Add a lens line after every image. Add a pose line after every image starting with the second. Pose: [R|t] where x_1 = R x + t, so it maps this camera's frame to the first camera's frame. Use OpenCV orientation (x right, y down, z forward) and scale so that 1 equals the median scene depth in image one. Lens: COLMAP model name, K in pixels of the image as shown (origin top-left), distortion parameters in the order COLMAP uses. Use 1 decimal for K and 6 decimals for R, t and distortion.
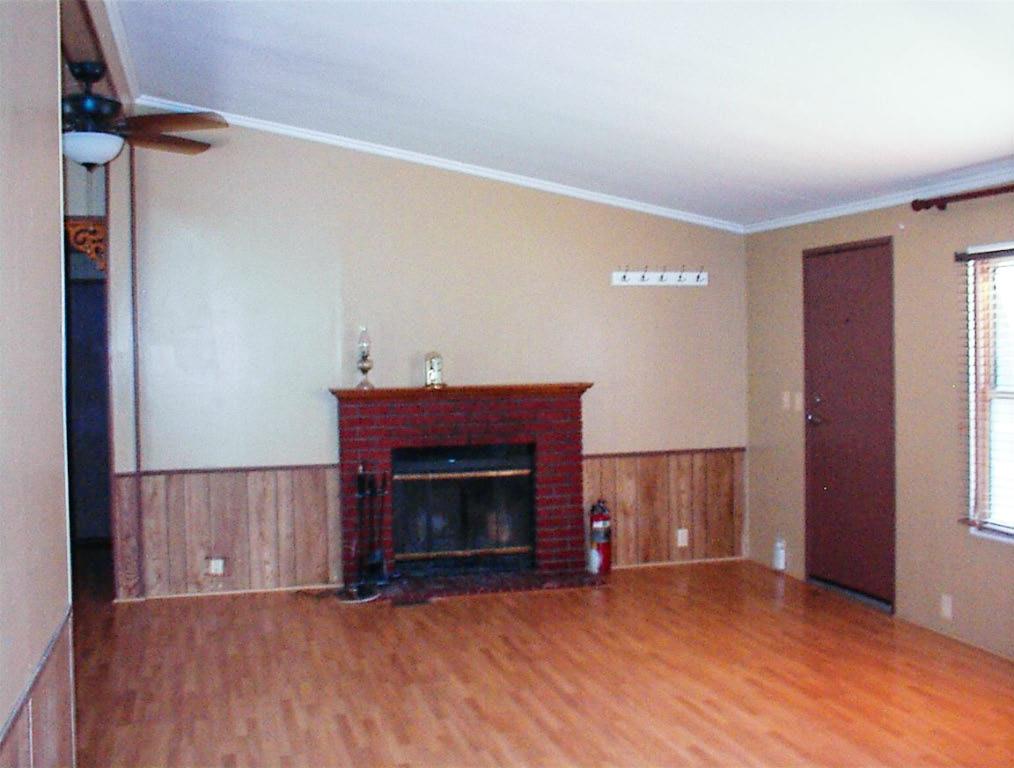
lens RADIAL K [[1154.1, 0, 507.5], [0, 1154.1, 372.1], [0, 0, 1]] dist [-0.151335, 0.239510]
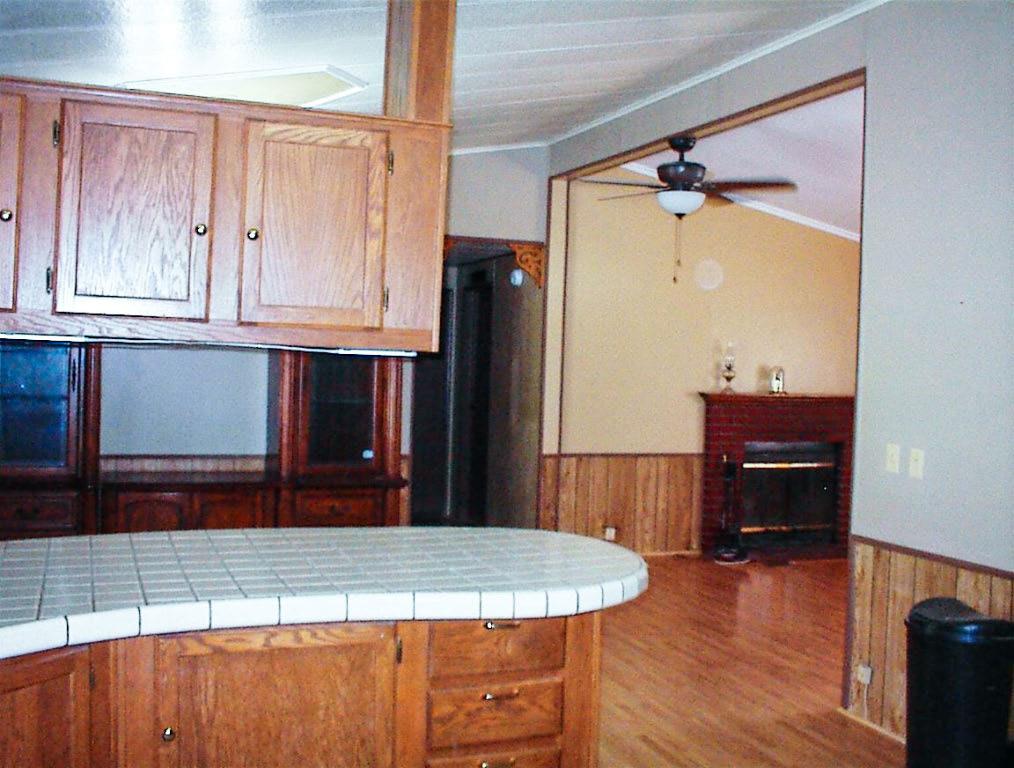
lens RADIAL K [[1154.1, 0, 507.5], [0, 1154.1, 372.1], [0, 0, 1]] dist [-0.151335, 0.239510]
pose [[0.994925, 0.045402, 0.089789, -0.482229], [-0.044915, 0.998963, -0.007446, 0.011853], [-0.090034, 0.003375, 0.995933, -0.212508]]
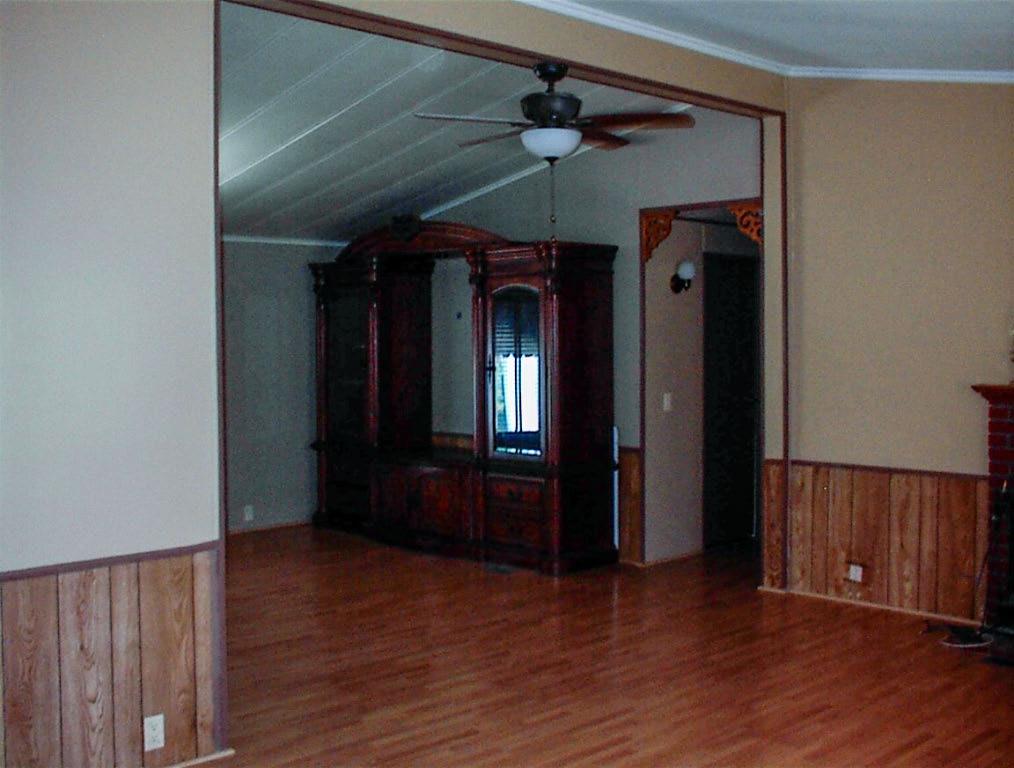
lens RADIAL K [[1154.1, 0, 507.5], [0, 1154.1, 372.1], [0, 0, 1]] dist [-0.151335, 0.239510]
pose [[0.481804, 0.041609, -0.875291, 0.398556], [-0.023882, 0.999124, 0.034350, -0.014376], [0.875954, 0.004353, 0.482376, 0.317690]]
